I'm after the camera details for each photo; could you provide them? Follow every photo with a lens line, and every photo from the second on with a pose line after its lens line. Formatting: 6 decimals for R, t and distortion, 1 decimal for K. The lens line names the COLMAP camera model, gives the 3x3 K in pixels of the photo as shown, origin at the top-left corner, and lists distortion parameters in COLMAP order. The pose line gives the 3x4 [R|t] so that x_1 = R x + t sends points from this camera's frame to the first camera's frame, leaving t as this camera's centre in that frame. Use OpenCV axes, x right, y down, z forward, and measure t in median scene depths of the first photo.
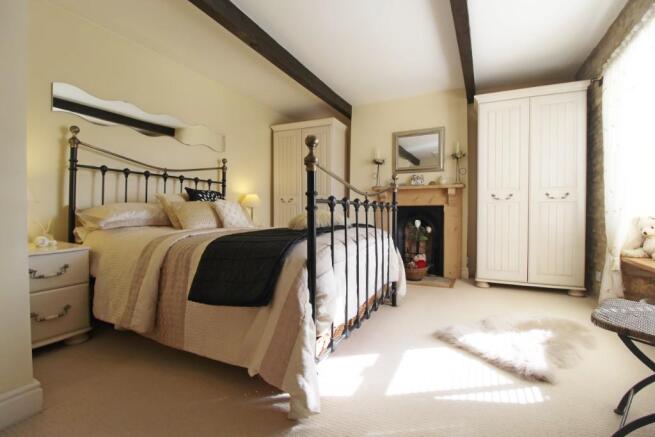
lens RADIAL K [[307.1, 0, 332.6], [0, 307.1, 215.7], [0, 0, 1]] dist [-0.020302, -0.000328]
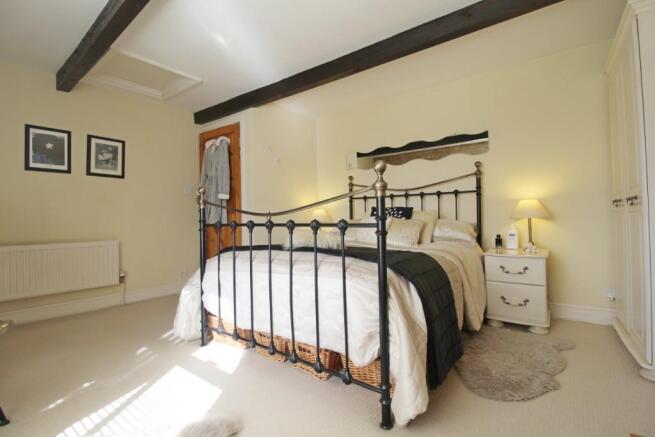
lens RADIAL K [[307.1, 0, 332.7], [0, 307.1, 215.1], [0, 0, 1]] dist [-0.020302, -0.000328]
pose [[-0.221867, -0.003731, -0.975070, 0.685976], [0.006381, 0.999966, -0.005278, -0.048957], [0.975056, -0.007393, -0.221835, 0.996556]]
